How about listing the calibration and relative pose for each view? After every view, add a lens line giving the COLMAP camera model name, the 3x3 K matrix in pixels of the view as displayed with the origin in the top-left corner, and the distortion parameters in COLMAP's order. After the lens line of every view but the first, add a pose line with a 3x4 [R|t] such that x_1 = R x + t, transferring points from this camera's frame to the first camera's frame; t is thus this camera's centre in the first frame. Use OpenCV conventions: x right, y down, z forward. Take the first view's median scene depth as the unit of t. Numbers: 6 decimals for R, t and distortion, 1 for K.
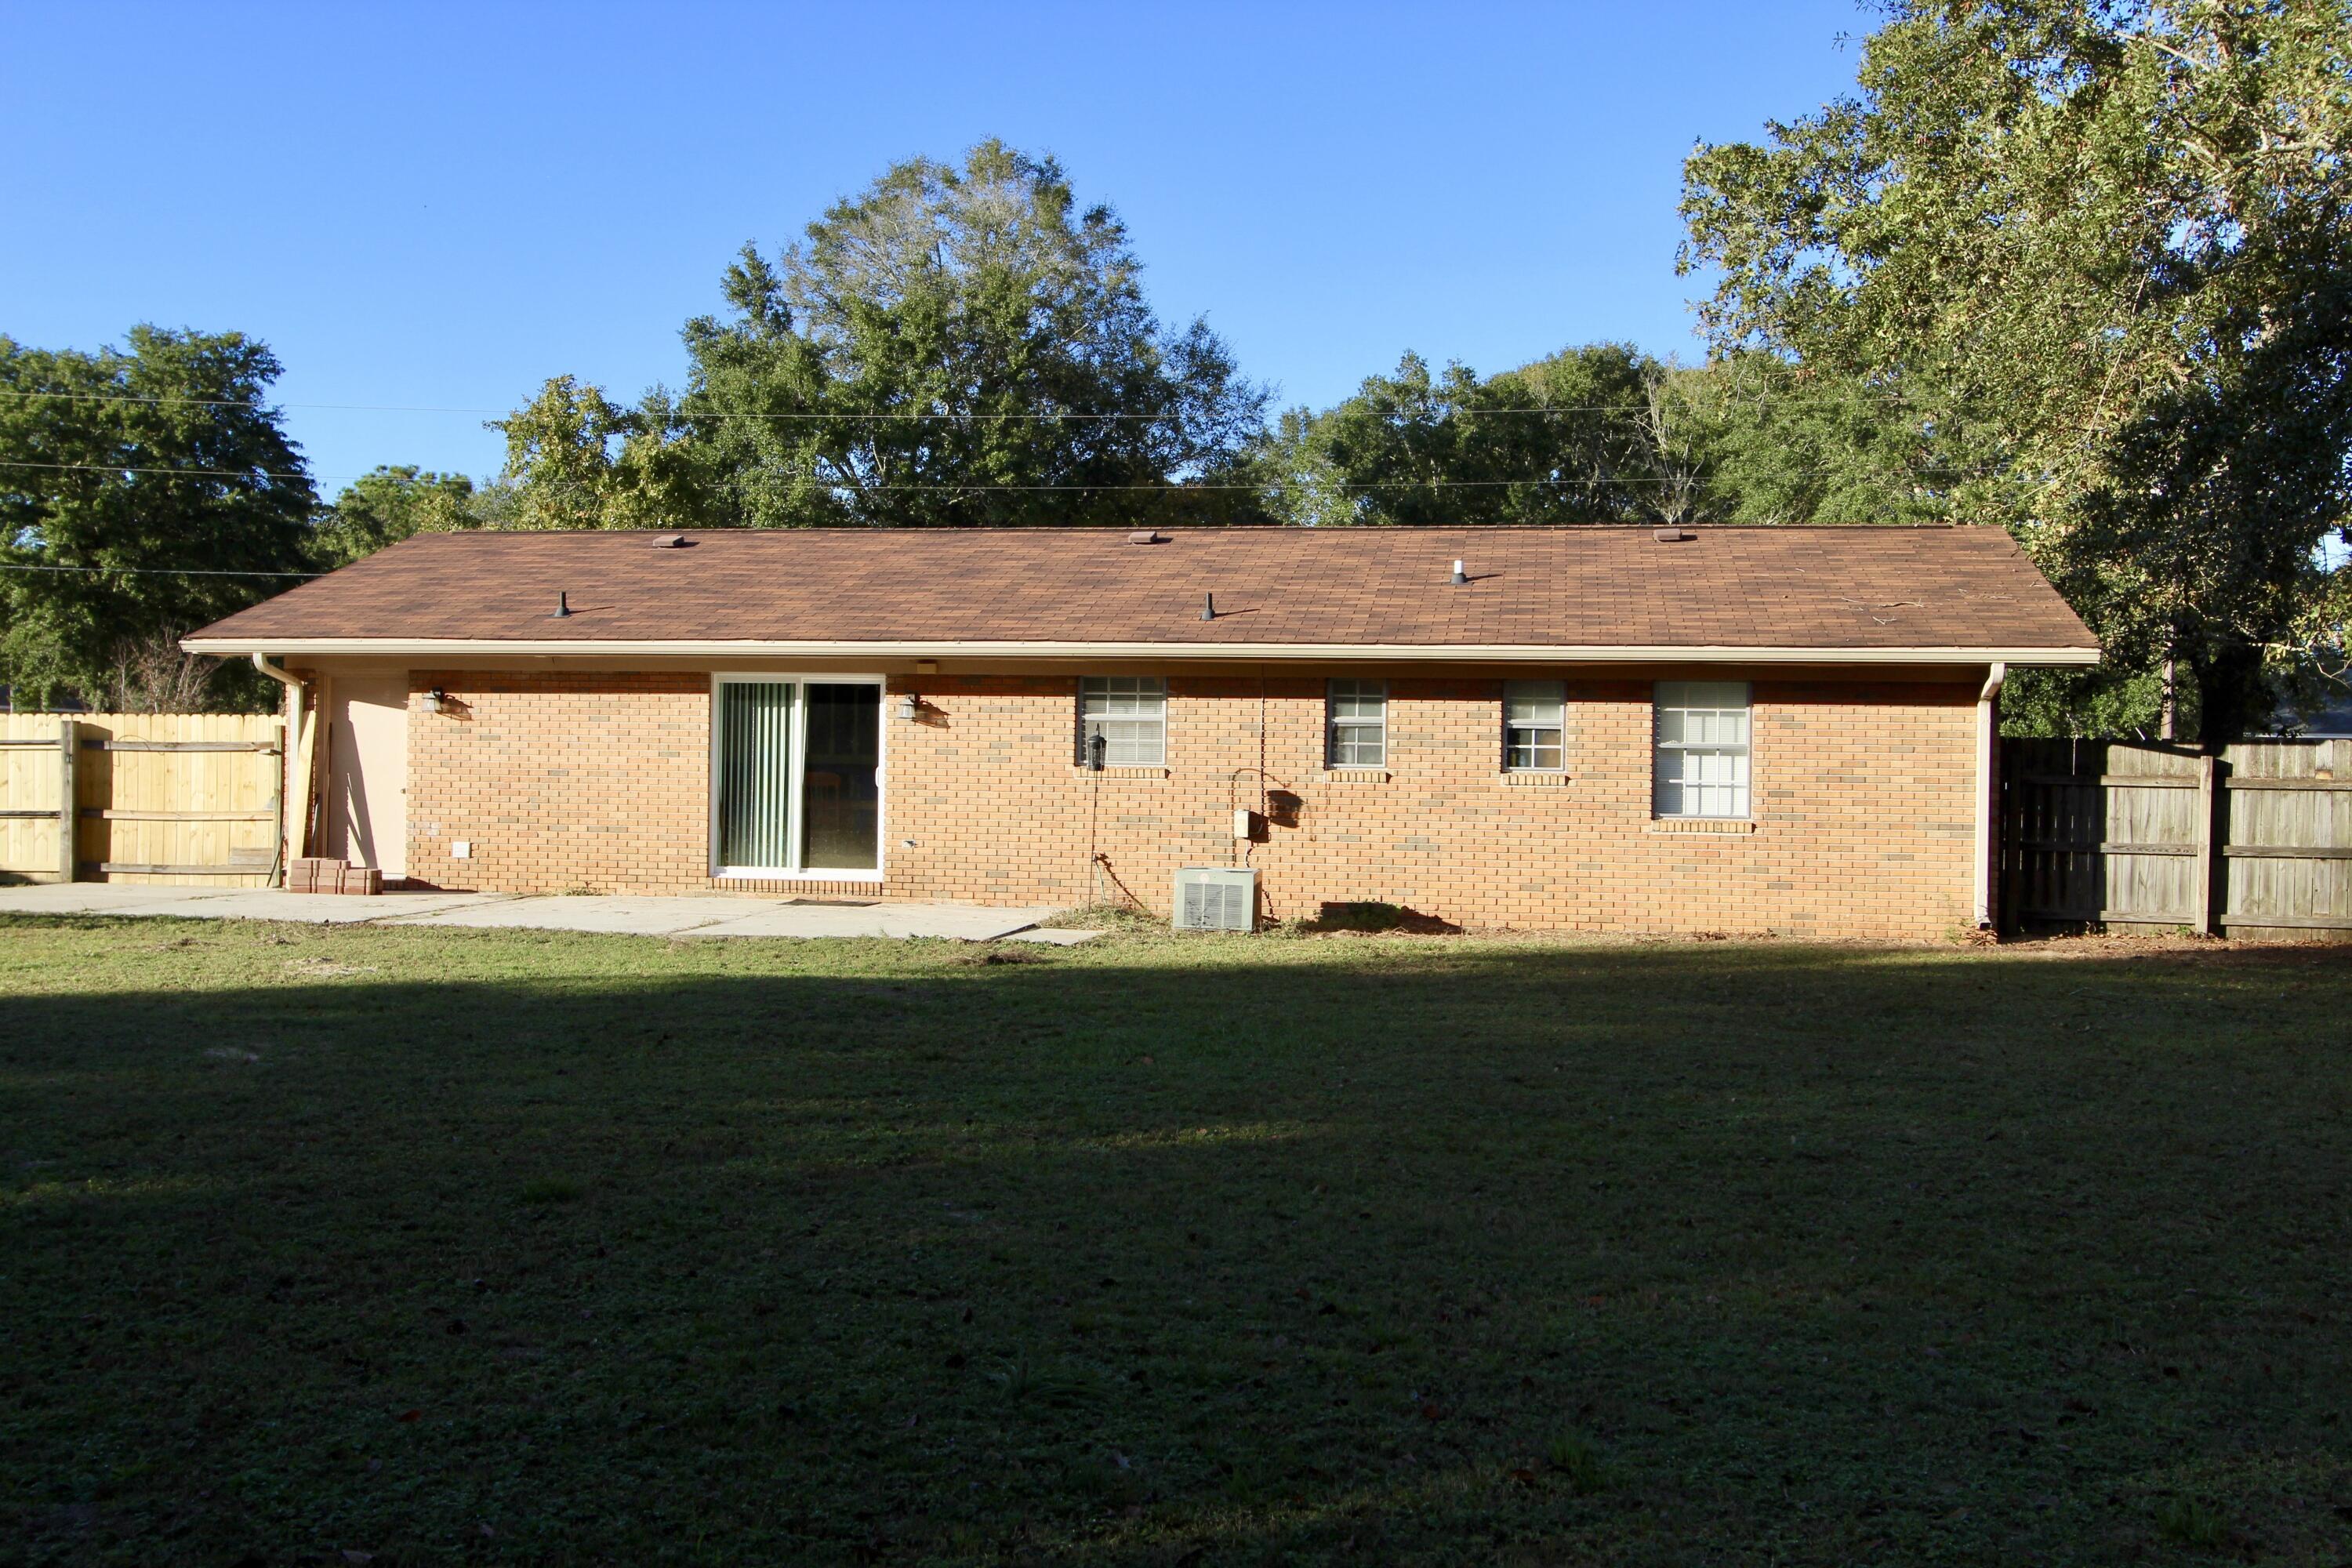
lens RADIAL K [[2215.8, 0, 1170.0], [0, 2215.8, 775.3], [0, 0, 1]] dist [0.017263, 0.000000]
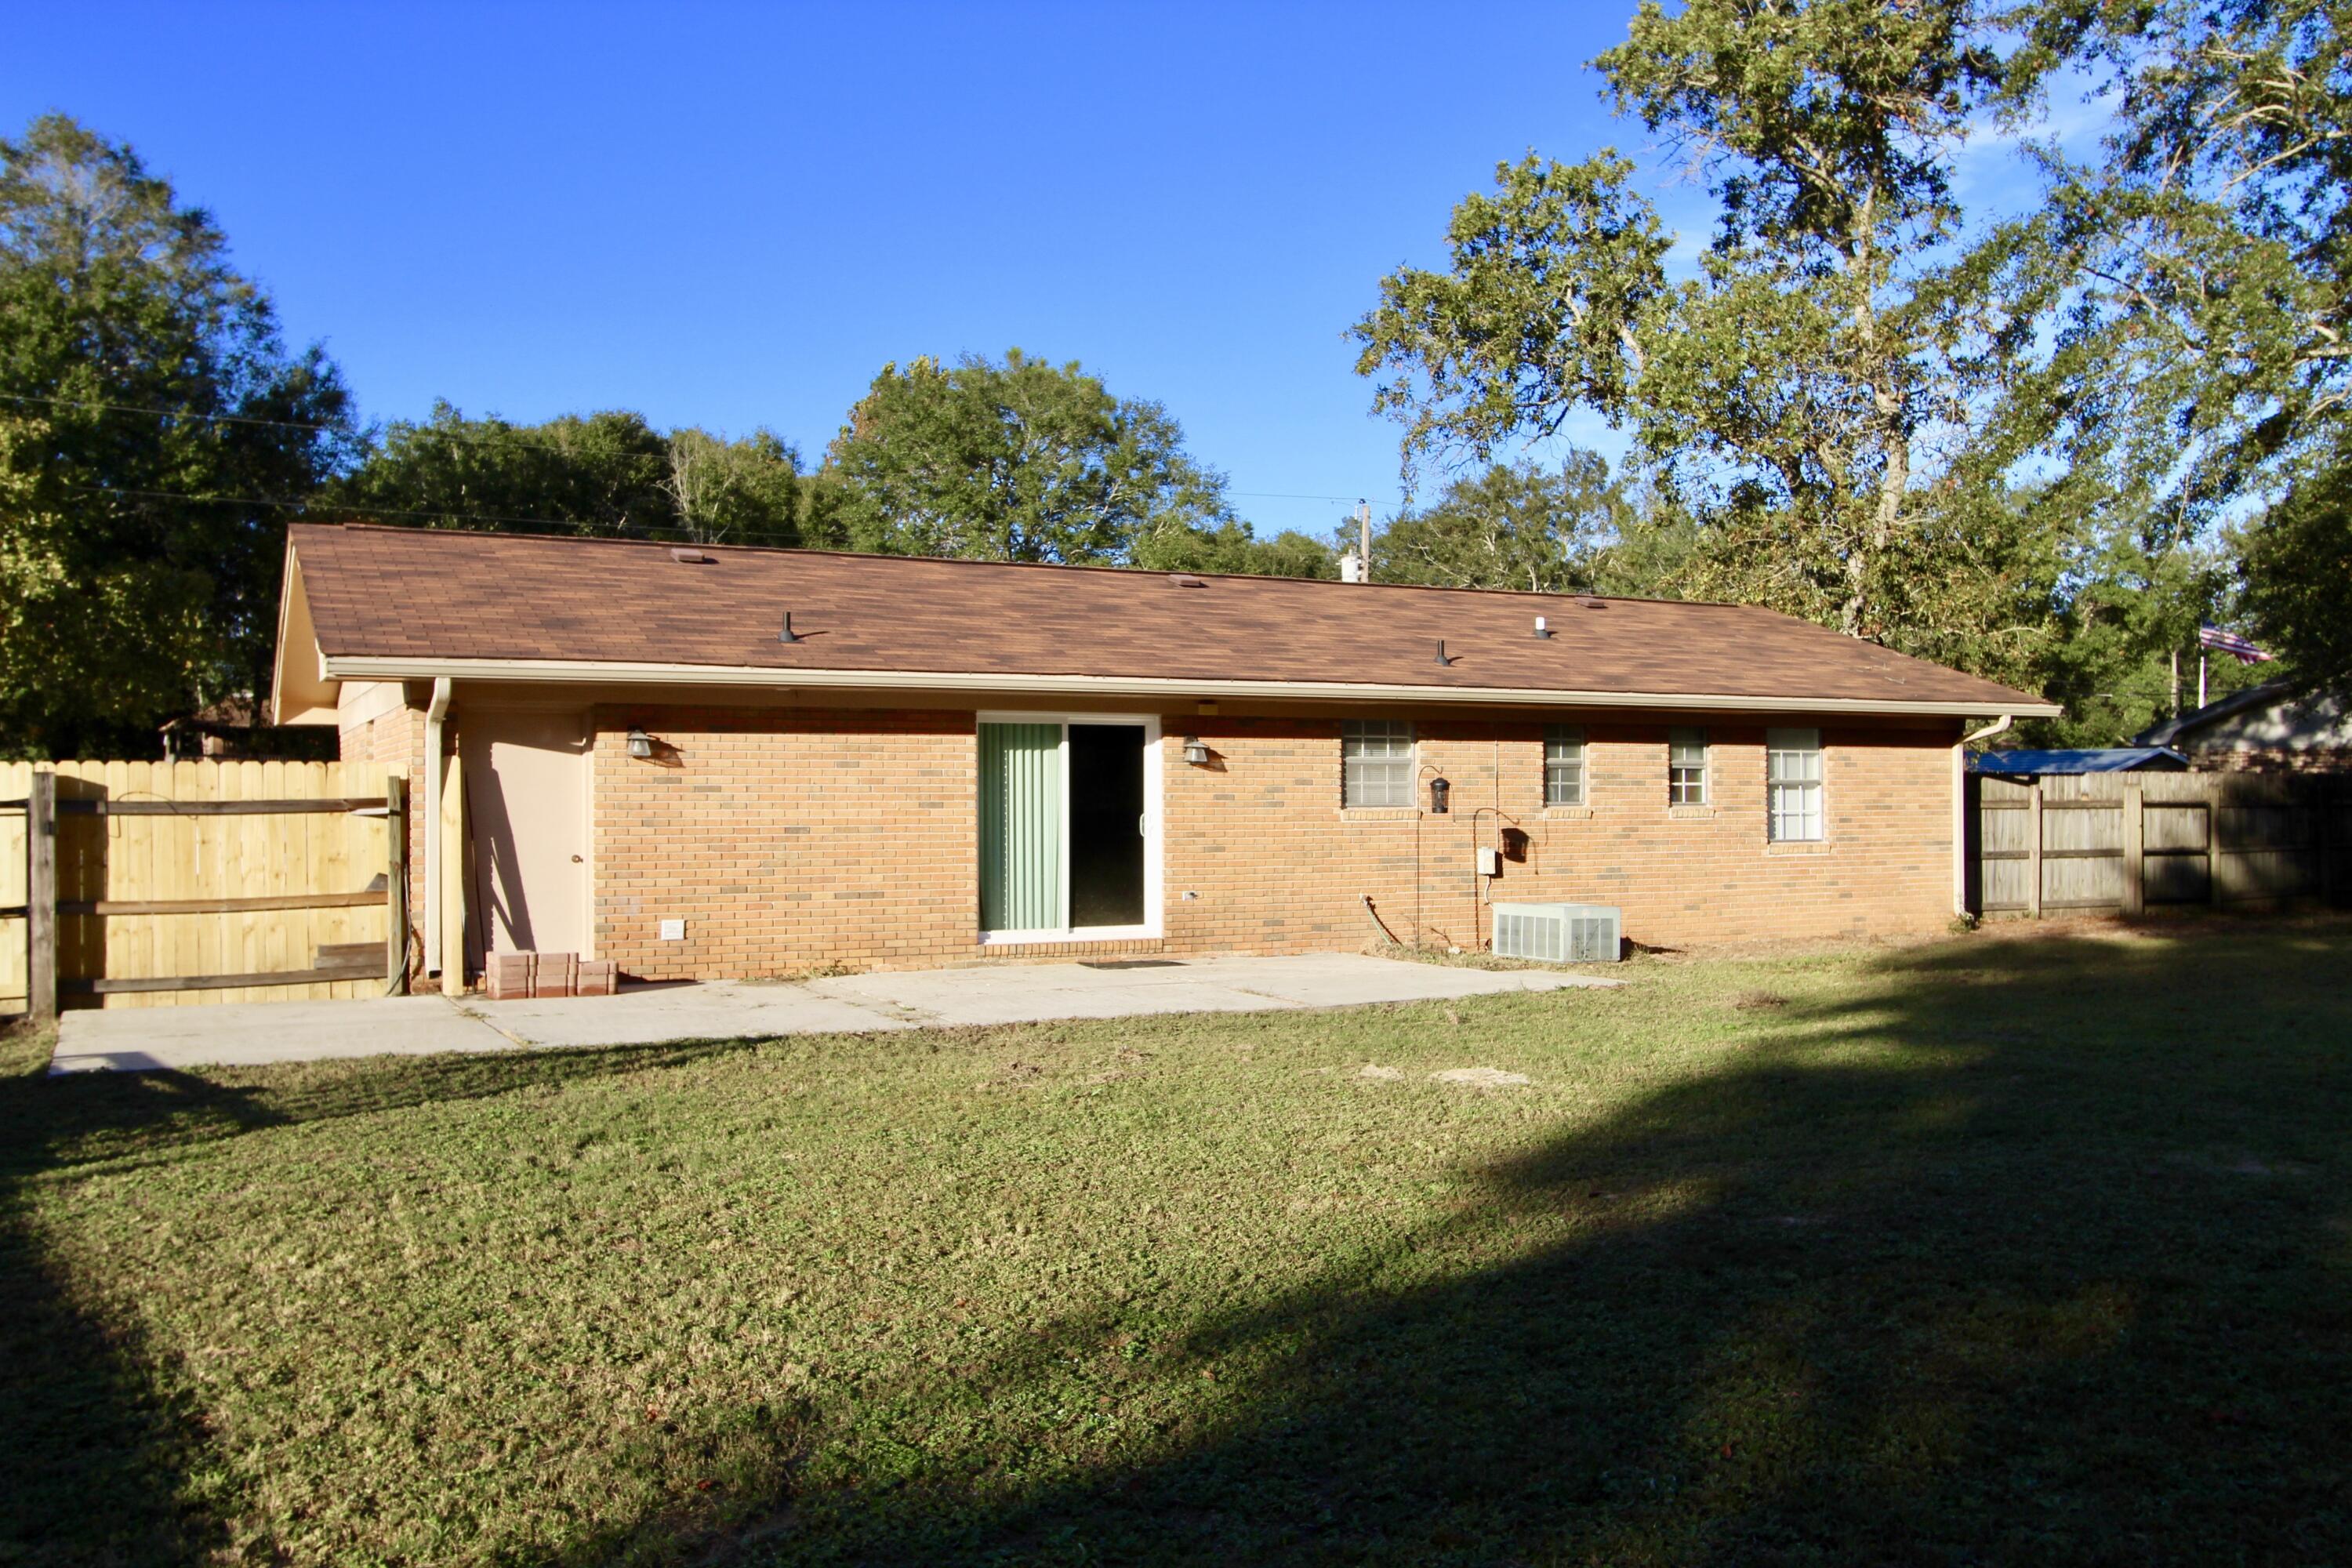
lens RADIAL K [[1940.4, 0, 1171.3], [0, 1940.4, 779.5], [0, 0, 1]] dist [-0.001193, 0.020406]
pose [[0.797773, -0.010957, 0.602858, -0.606151], [0.019807, 0.999771, -0.008040, -0.011409], [-0.602632, 0.018355, 0.797808, 0.340762]]
